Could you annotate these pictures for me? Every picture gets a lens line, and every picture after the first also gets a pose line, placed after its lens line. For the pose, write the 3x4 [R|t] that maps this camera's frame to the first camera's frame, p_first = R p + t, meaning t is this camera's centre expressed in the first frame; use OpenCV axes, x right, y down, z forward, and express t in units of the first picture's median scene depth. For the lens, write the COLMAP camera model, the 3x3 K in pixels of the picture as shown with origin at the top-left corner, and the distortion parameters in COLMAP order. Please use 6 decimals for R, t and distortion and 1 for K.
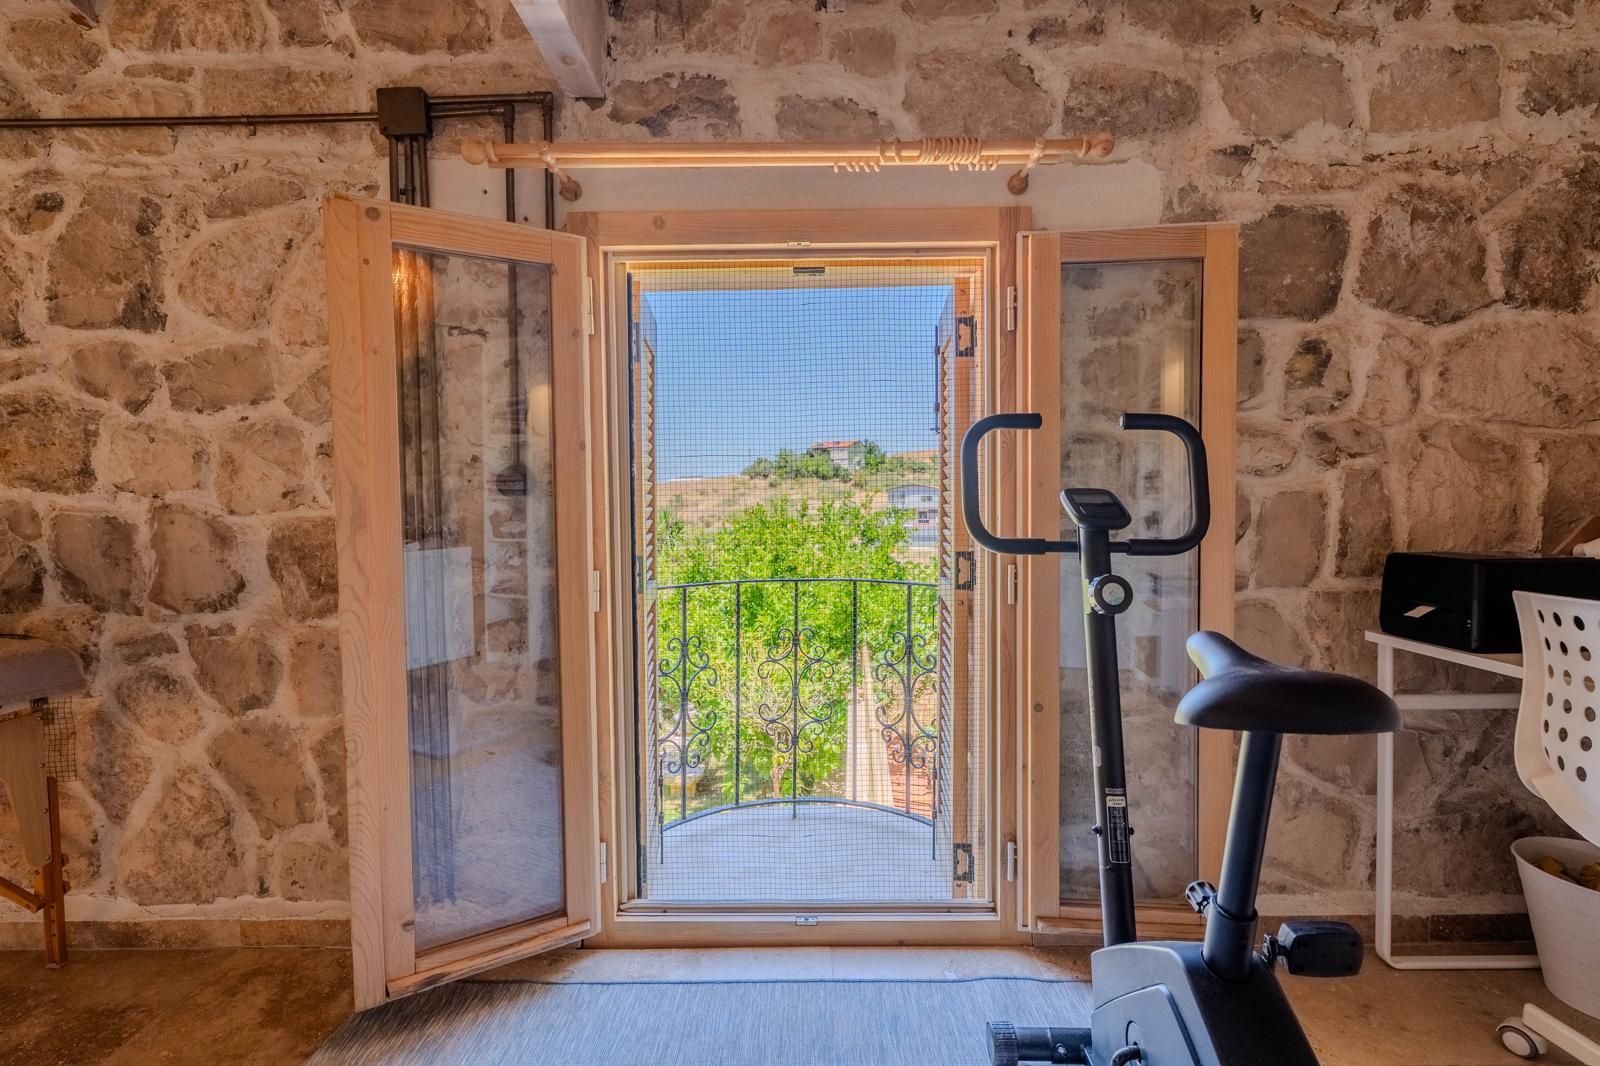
lens RADIAL K [[708.2, 0, 800.1], [0, 708.2, 533.7], [0, 0, 1]] dist [0.000327, -0.000448]
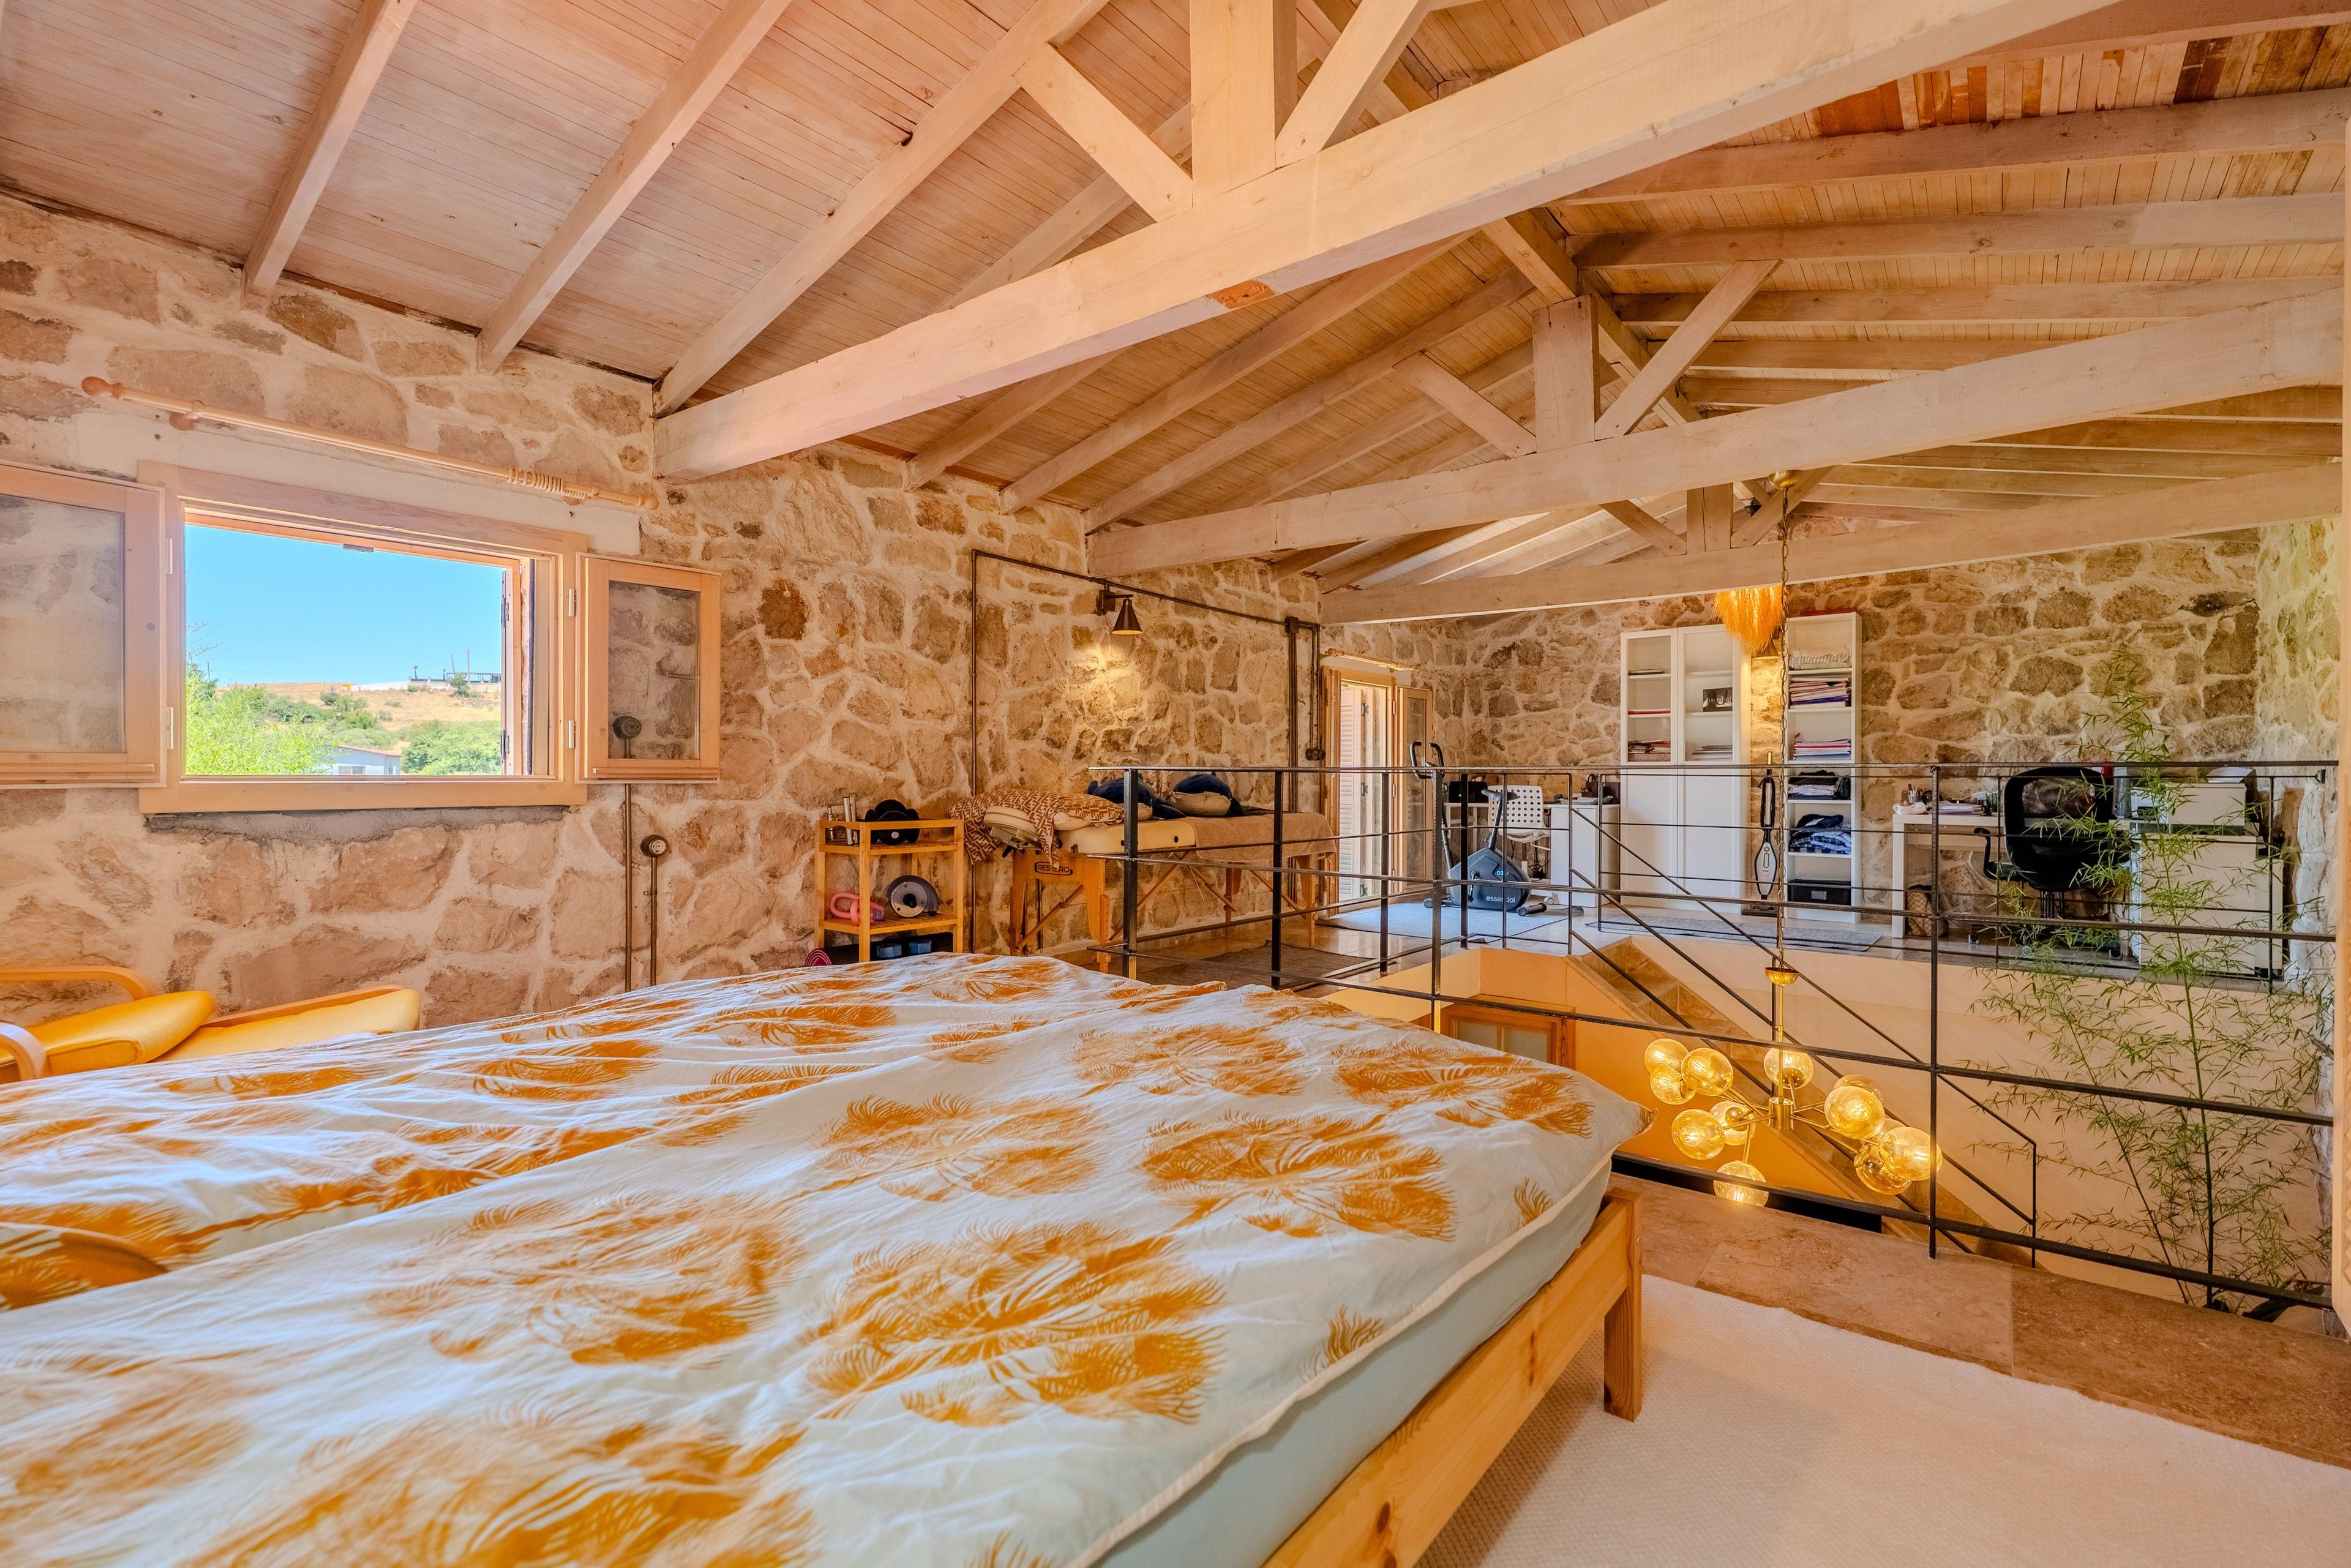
lens RADIAL K [[1040.6, 0, 1168.5], [0, 1040.6, 779.7], [0, 0, 1]] dist [0.000327, -0.000448]
pose [[0.625761, 0.009689, 0.779955, -4.045286], [0.026696, 0.999071, -0.033828, 0.156135], [-0.779558, 0.041990, 0.624921, -1.181620]]
